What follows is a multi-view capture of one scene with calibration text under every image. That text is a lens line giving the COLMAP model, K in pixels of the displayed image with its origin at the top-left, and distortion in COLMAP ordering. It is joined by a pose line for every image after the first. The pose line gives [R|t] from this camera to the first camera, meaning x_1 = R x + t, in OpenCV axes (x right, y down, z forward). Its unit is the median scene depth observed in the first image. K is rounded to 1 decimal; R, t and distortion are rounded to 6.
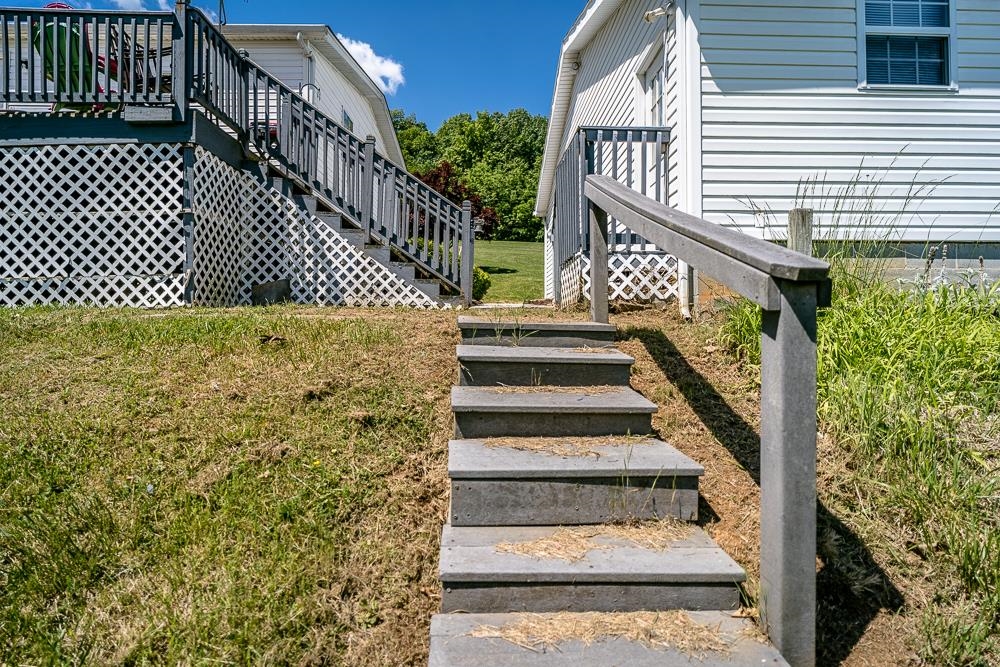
lens RADIAL K [[517.3, 0, 500.0], [0, 517.3, 333.5], [0, 0, 1]] dist [-0.002591, -0.000535]
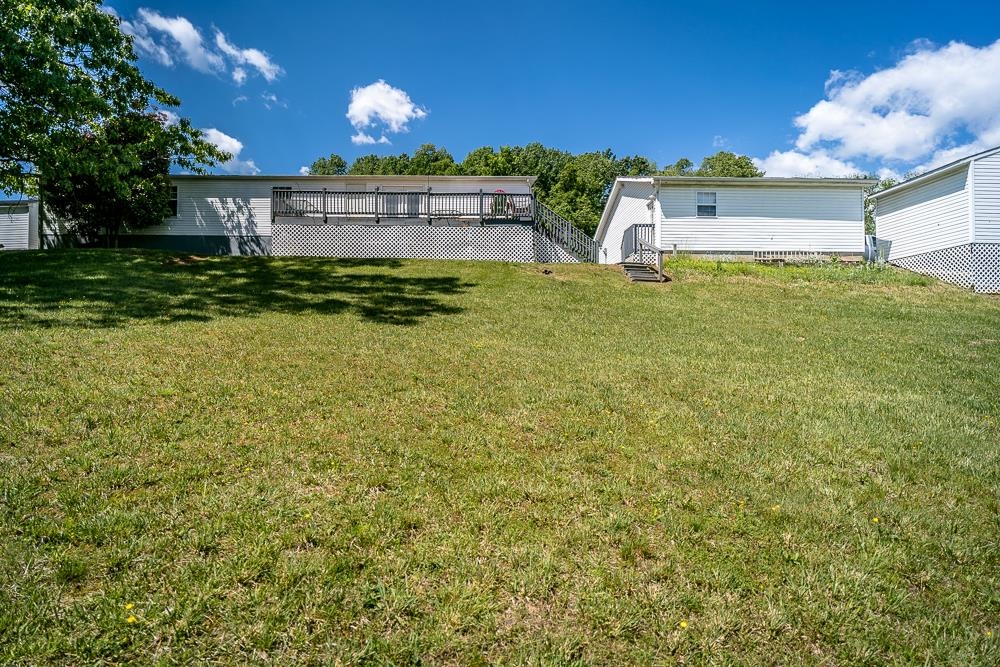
lens RADIAL K [[517.3, 0, 500.0], [0, 517.3, 333.5], [0, 0, 1]] dist [-0.002591, -0.000535]
pose [[0.999973, 0.005032, -0.005346, -0.863557], [-0.005226, 0.999305, -0.036915, 0.628418], [0.005157, 0.036942, 0.999304, -3.039750]]
